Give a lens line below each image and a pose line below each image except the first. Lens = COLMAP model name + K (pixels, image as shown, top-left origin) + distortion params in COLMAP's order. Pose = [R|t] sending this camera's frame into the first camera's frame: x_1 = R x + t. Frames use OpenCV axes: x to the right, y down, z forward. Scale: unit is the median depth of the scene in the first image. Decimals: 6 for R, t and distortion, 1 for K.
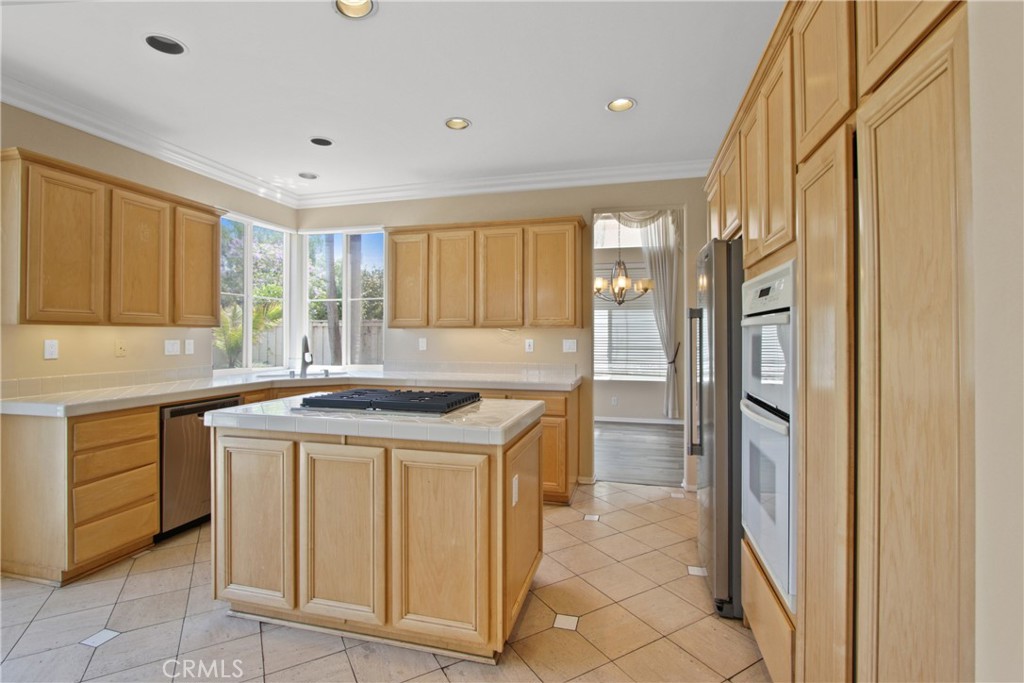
lens RADIAL K [[472.4, 0, 516.1], [0, 472.4, 331.7], [0, 0, 1]] dist [-0.016893, 0.001669]
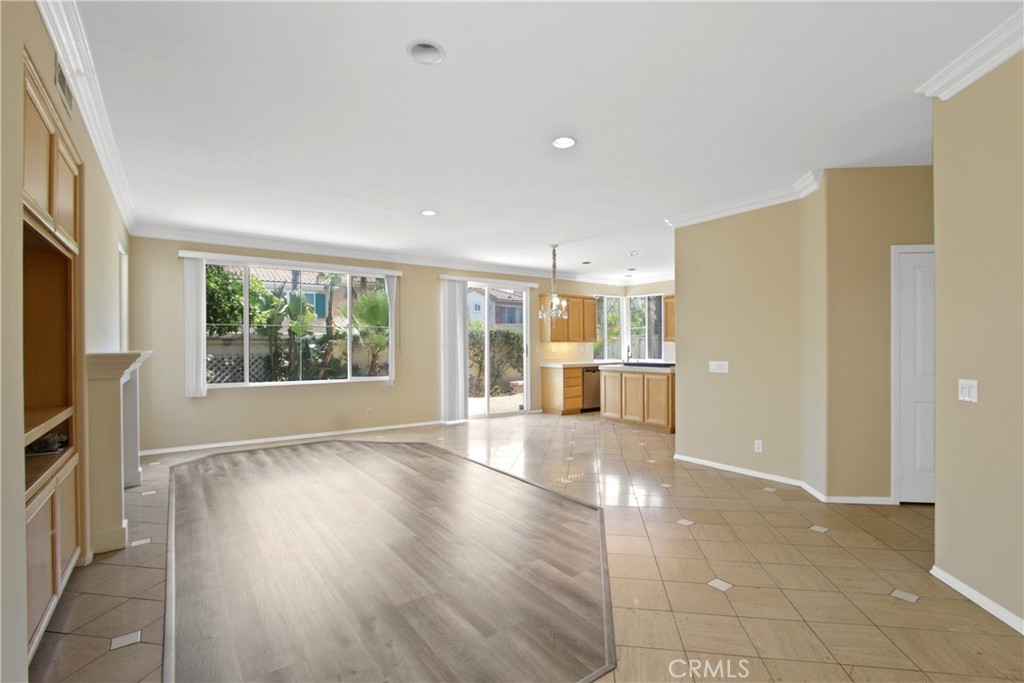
lens RADIAL K [[472.4, 0, 513.0], [0, 472.4, 344.3], [0, 0, 1]] dist [-0.016893, 0.001669]
pose [[0.770755, -0.005600, -0.637107, 0.880020], [0.010153, 0.999942, 0.003494, -0.012563], [0.637051, -0.009162, 0.770767, -1.707612]]
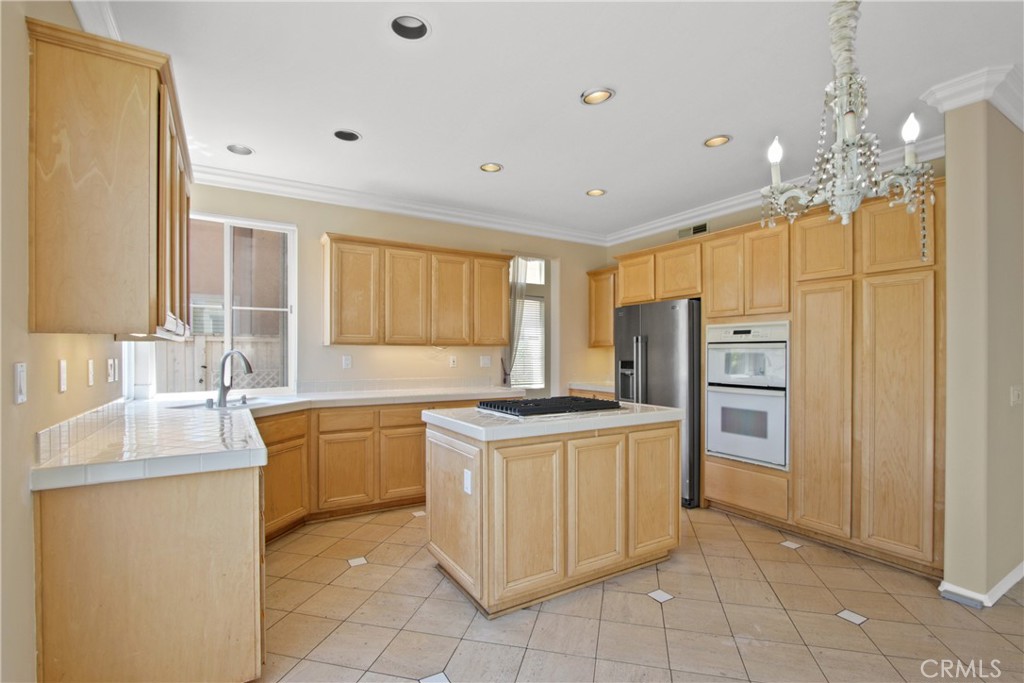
lens RADIAL K [[472.4, 0, 511.9], [0, 472.4, 351.3], [0, 0, 1]] dist [-0.016893, 0.001669]
pose [[0.698165, 0.001764, 0.715934, -0.979099], [-0.007277, 0.999963, 0.004633, -0.001892], [-0.715899, -0.008445, 0.698152, 0.168027]]
